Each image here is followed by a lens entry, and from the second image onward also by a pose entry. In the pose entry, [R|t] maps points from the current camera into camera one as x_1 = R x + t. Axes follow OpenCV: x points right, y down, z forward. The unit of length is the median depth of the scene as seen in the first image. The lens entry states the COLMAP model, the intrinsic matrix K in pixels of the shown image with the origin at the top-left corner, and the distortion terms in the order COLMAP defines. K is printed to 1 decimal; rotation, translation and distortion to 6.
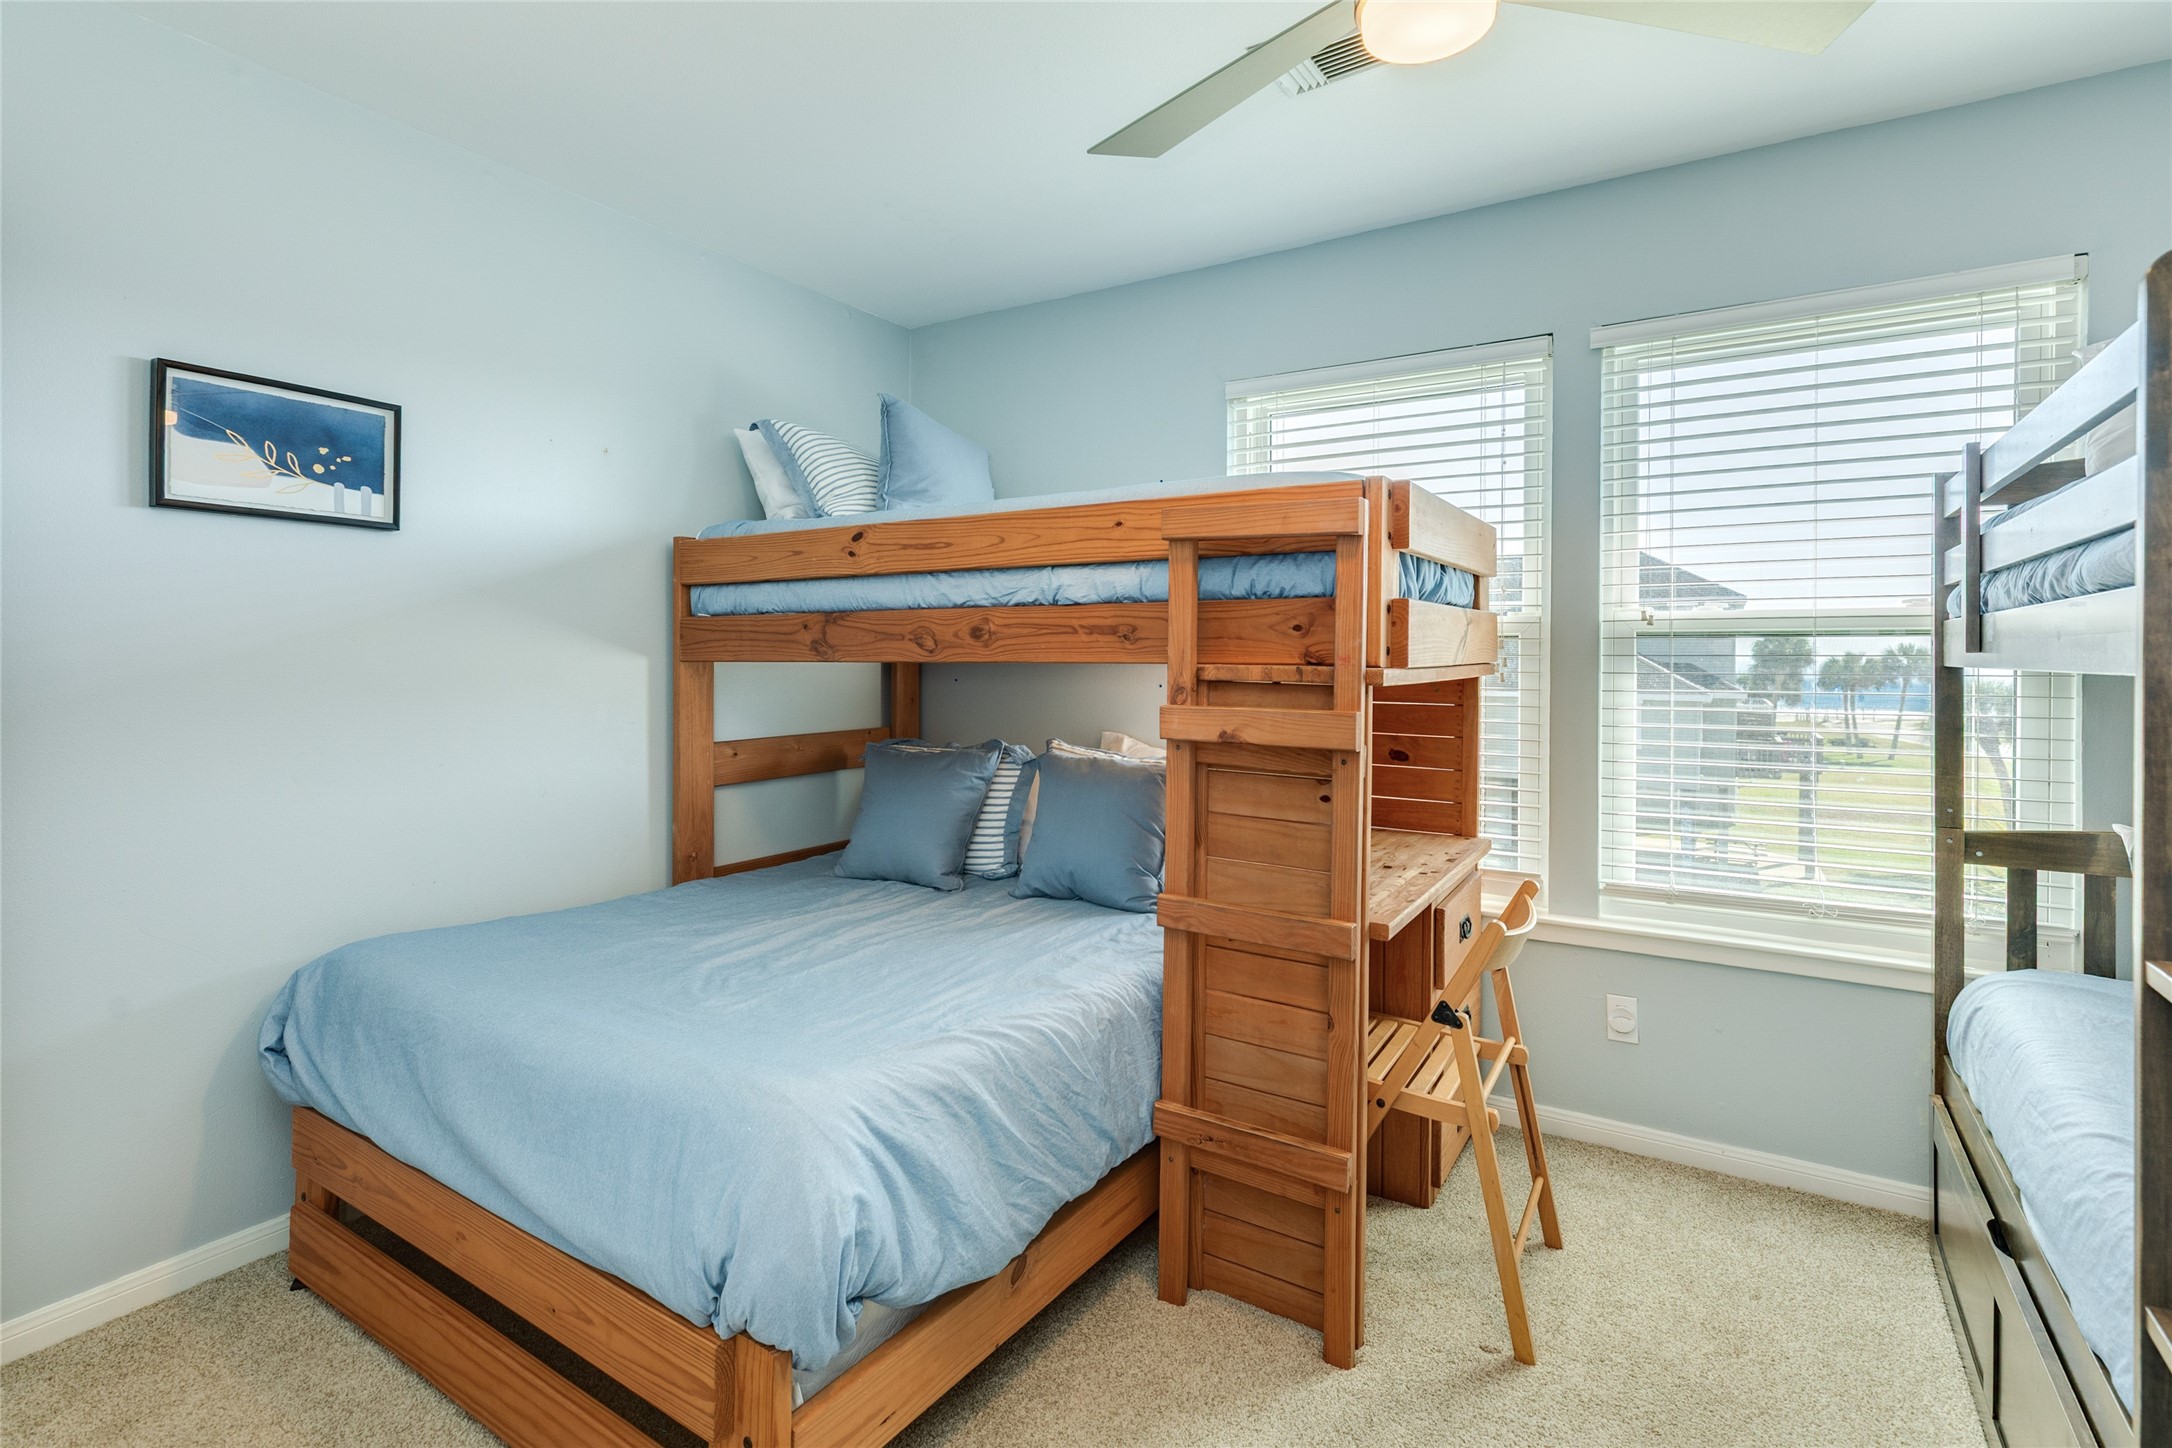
lens RADIAL K [[1041.5, 0, 1036.0], [0, 1041.5, 652.2], [0, 0, 1]] dist [-0.006157, -0.001110]
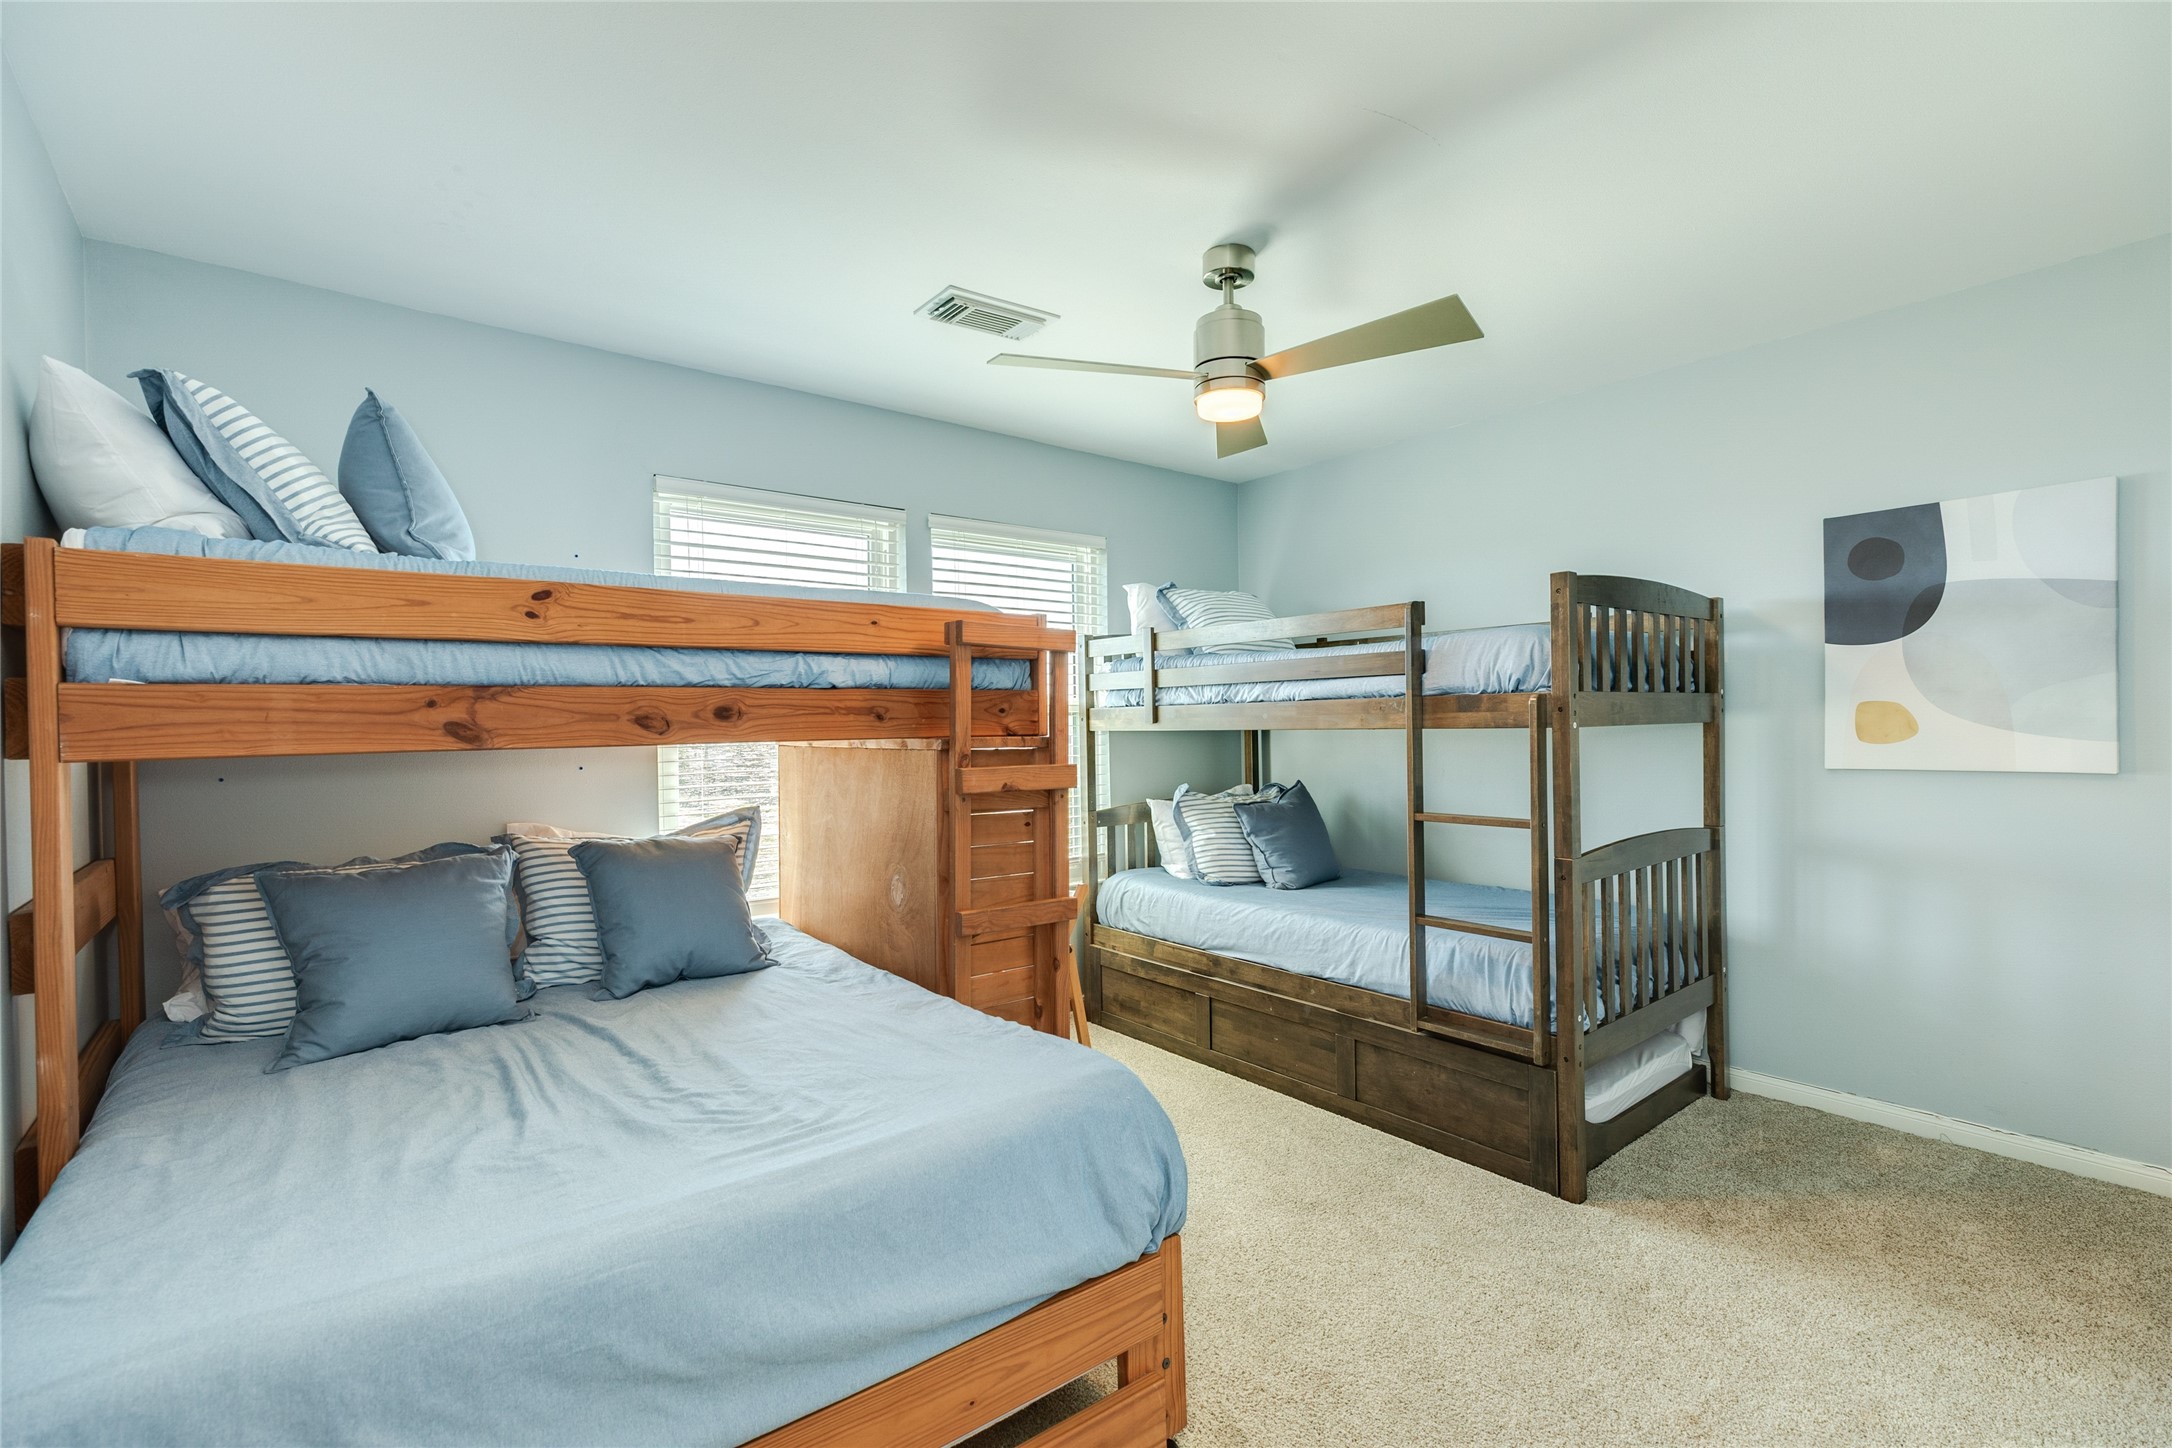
lens RADIAL K [[966.1, 0, 1088.4], [0, 966.1, 731.6], [0, 0, 1]] dist [-0.001184, -0.000251]
pose [[0.300605, -0.014908, 0.953632, -0.816775], [0.018455, 0.999782, 0.009812, -0.003552], [-0.953570, 0.014650, 0.300815, 0.387488]]
